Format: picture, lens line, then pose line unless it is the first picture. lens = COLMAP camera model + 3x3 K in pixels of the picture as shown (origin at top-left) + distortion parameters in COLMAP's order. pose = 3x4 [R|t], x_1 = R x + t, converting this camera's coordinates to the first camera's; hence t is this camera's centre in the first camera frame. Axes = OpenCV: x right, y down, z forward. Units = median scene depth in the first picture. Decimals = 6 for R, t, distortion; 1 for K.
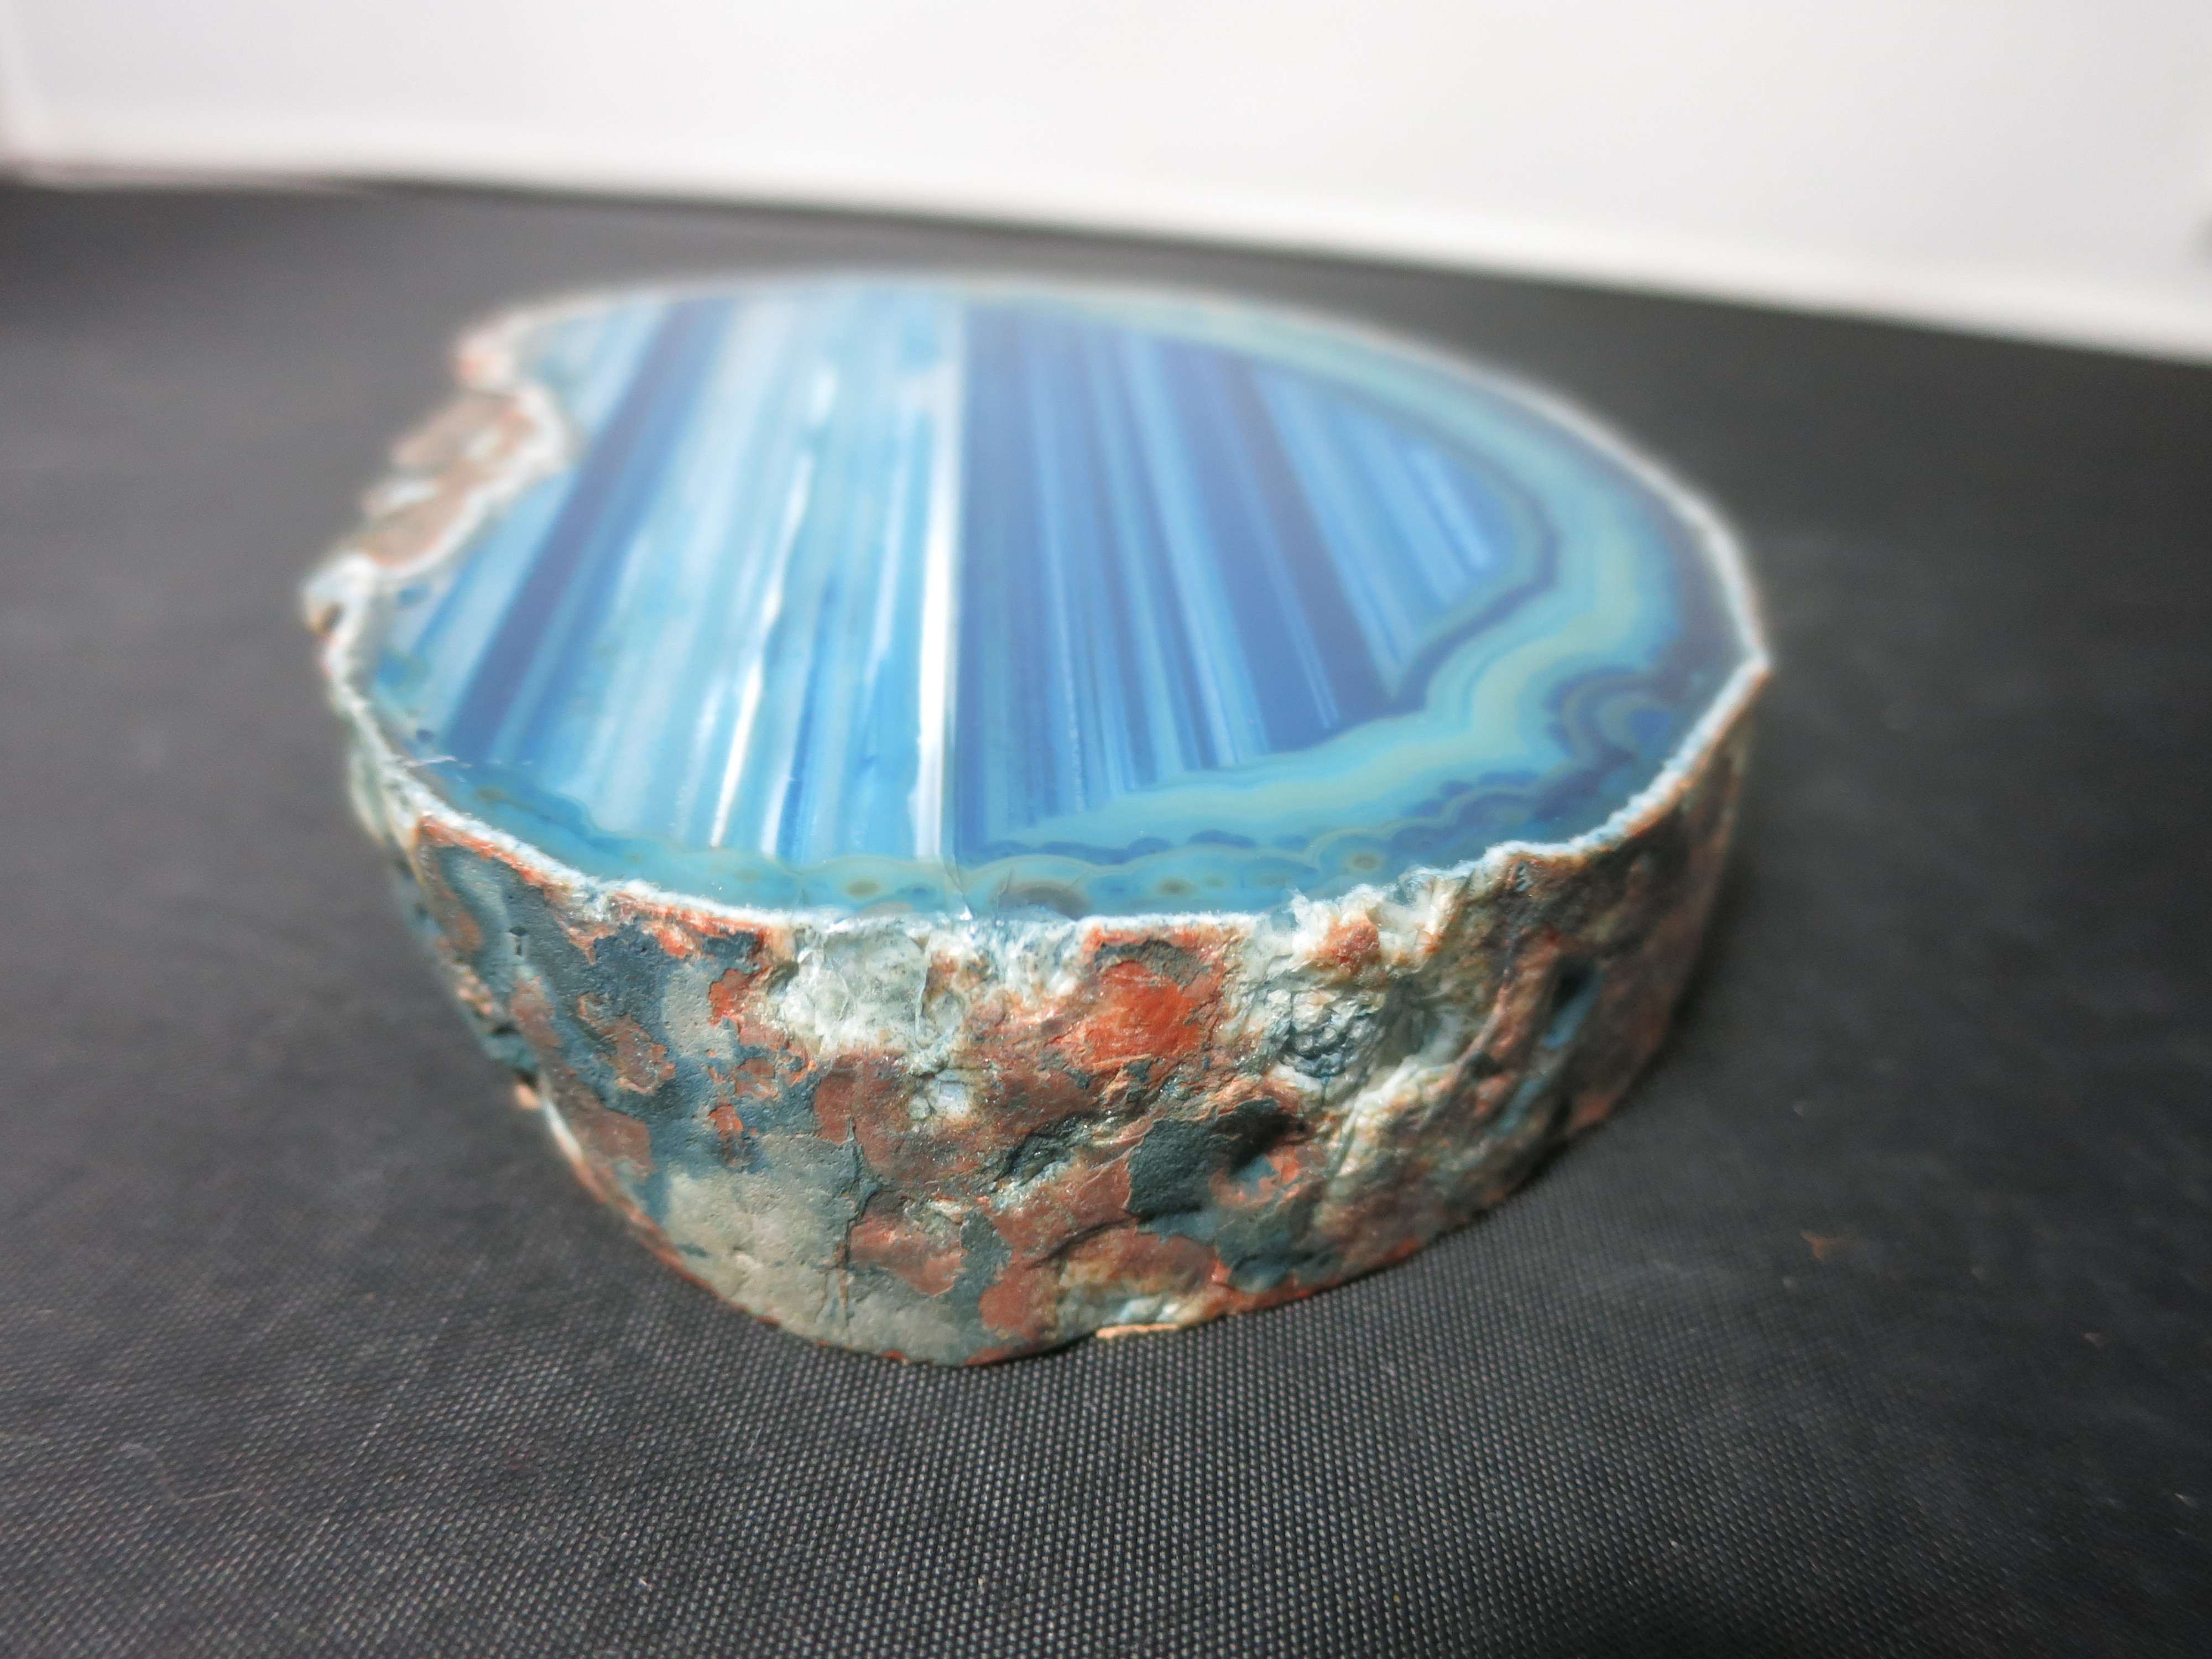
lens RADIAL K [[1548.3, 0, 1096.1], [0, 1548.3, 826.3], [0, 0, 1]] dist [-0.002382, -0.000785]
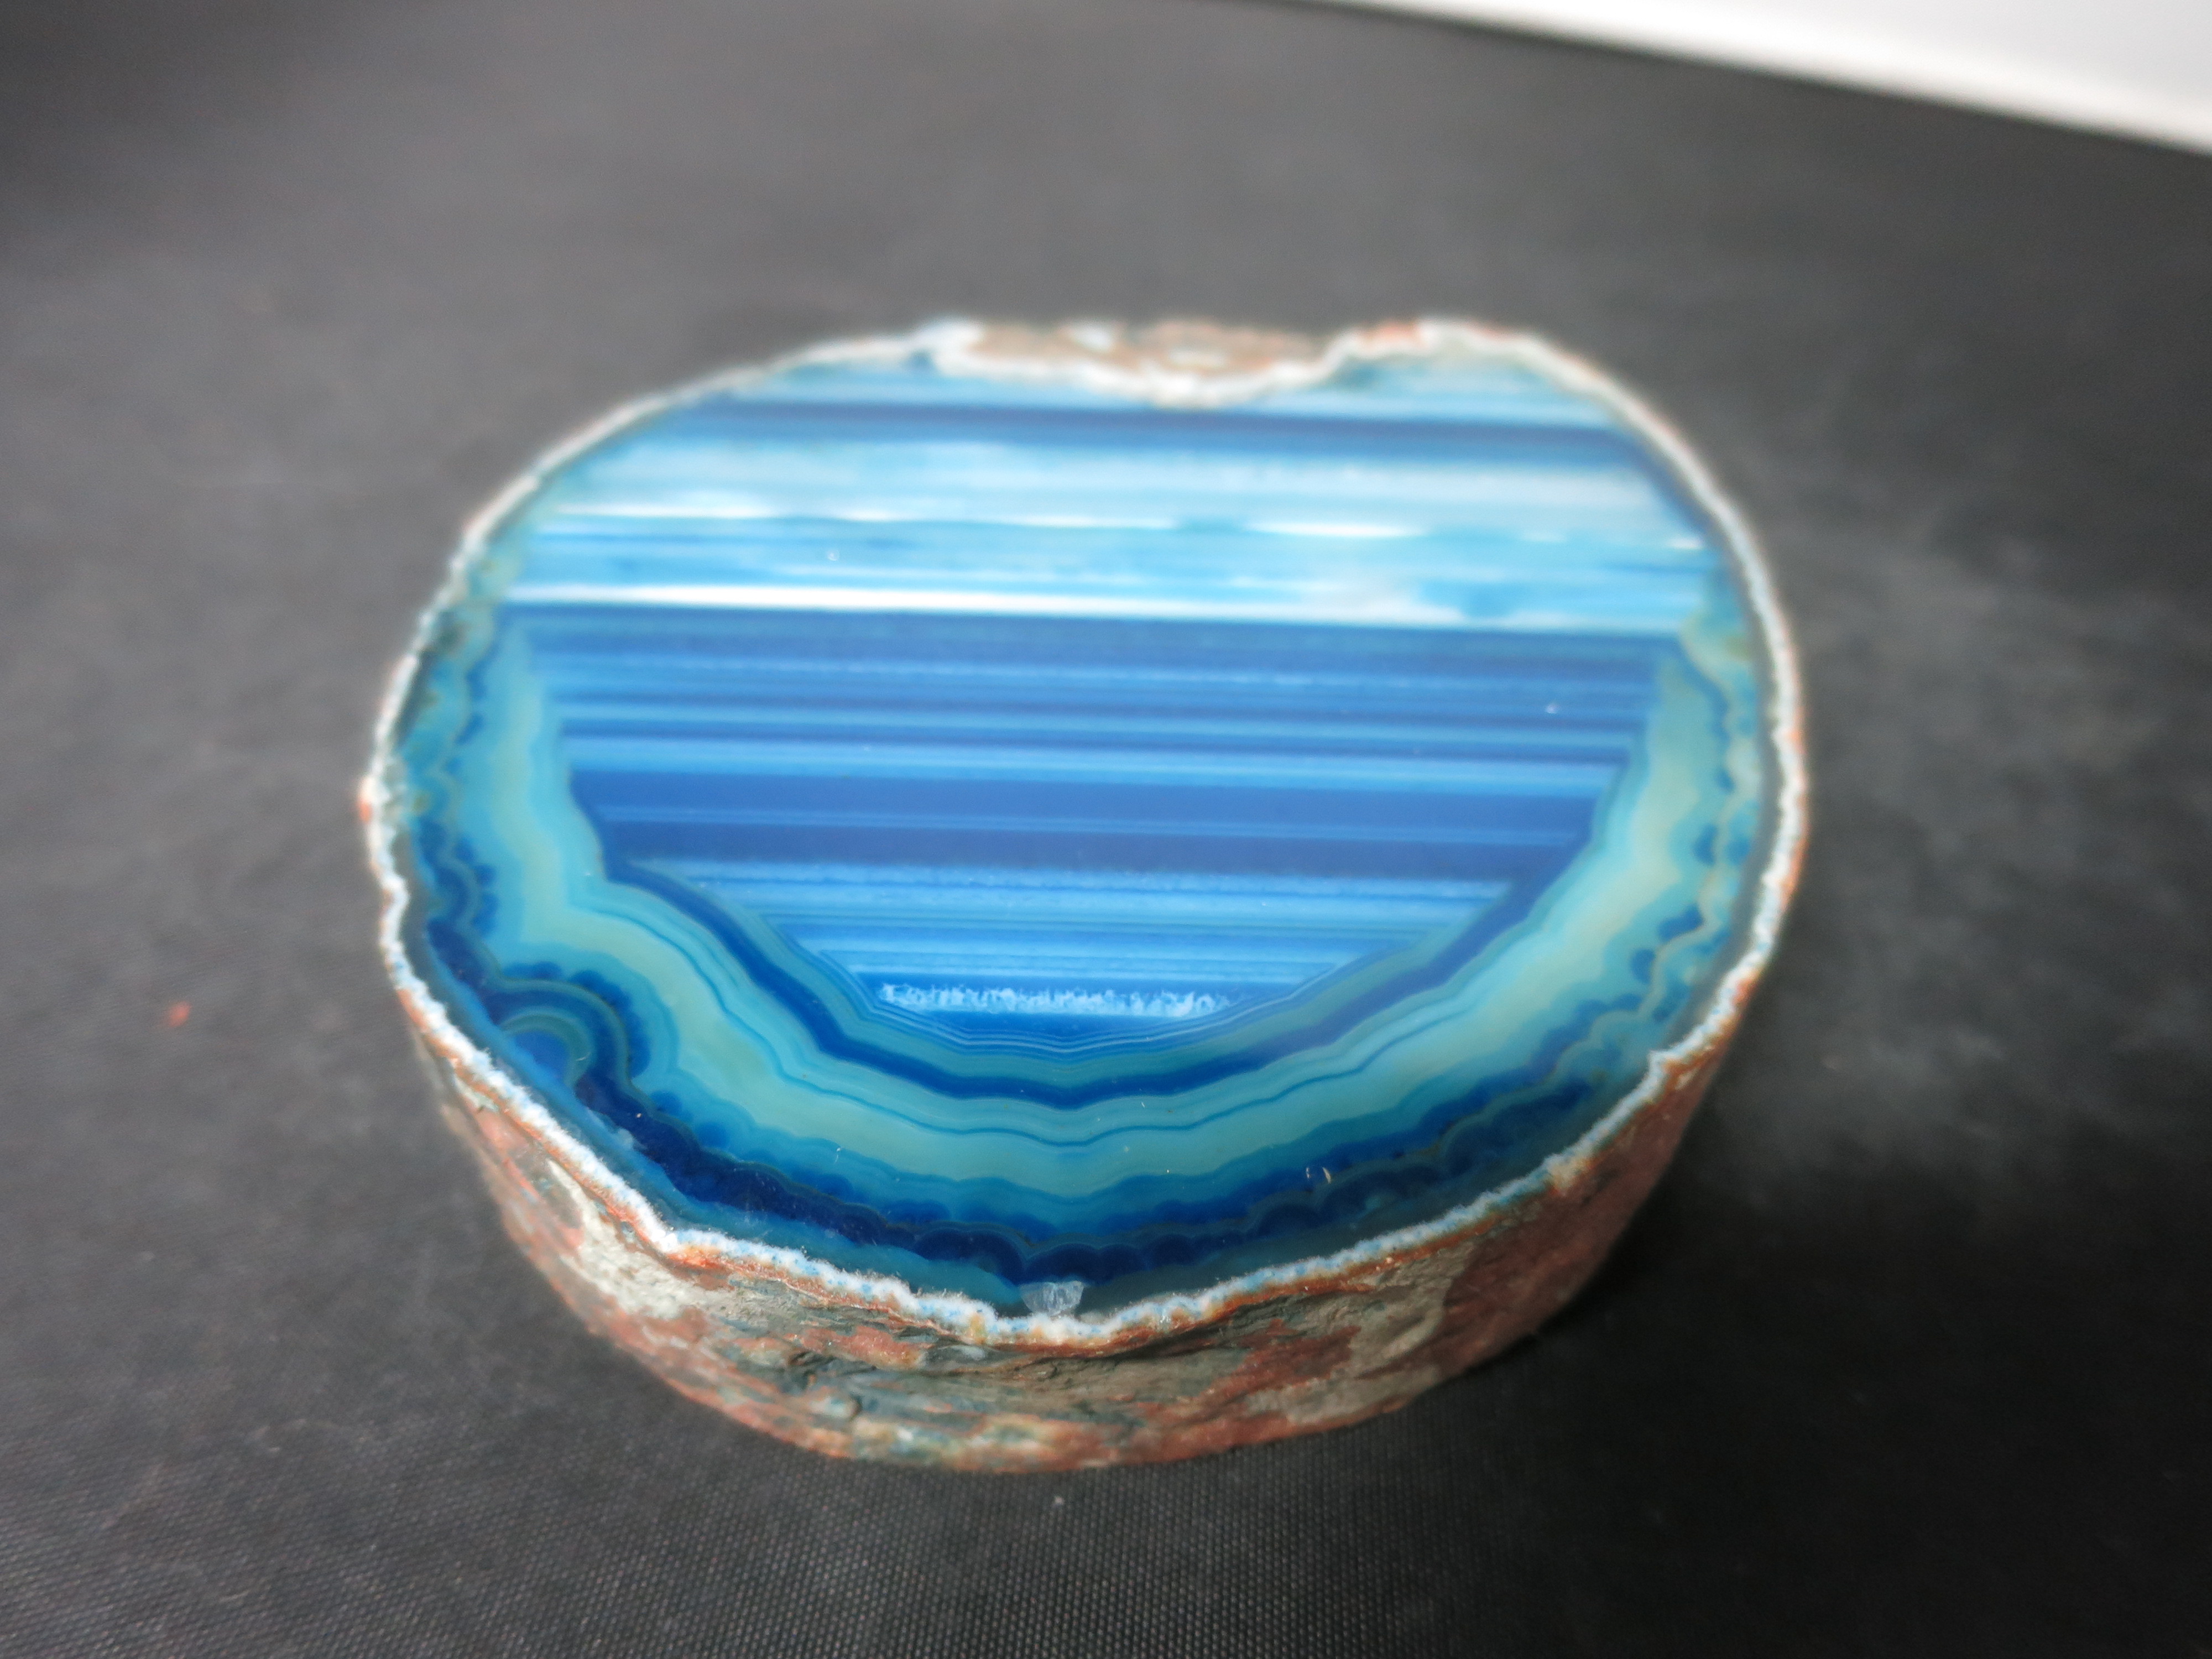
lens RADIAL K [[1548.3, 0, 1096.1], [0, 1548.3, 826.3], [0, 0, 1]] dist [-0.002382, -0.000785]
pose [[-0.083773, 0.731967, -0.676171, 0.979063], [-0.588860, 0.511039, 0.626165, -1.082290], [0.803882, 0.450626, 0.388215, 0.885972]]
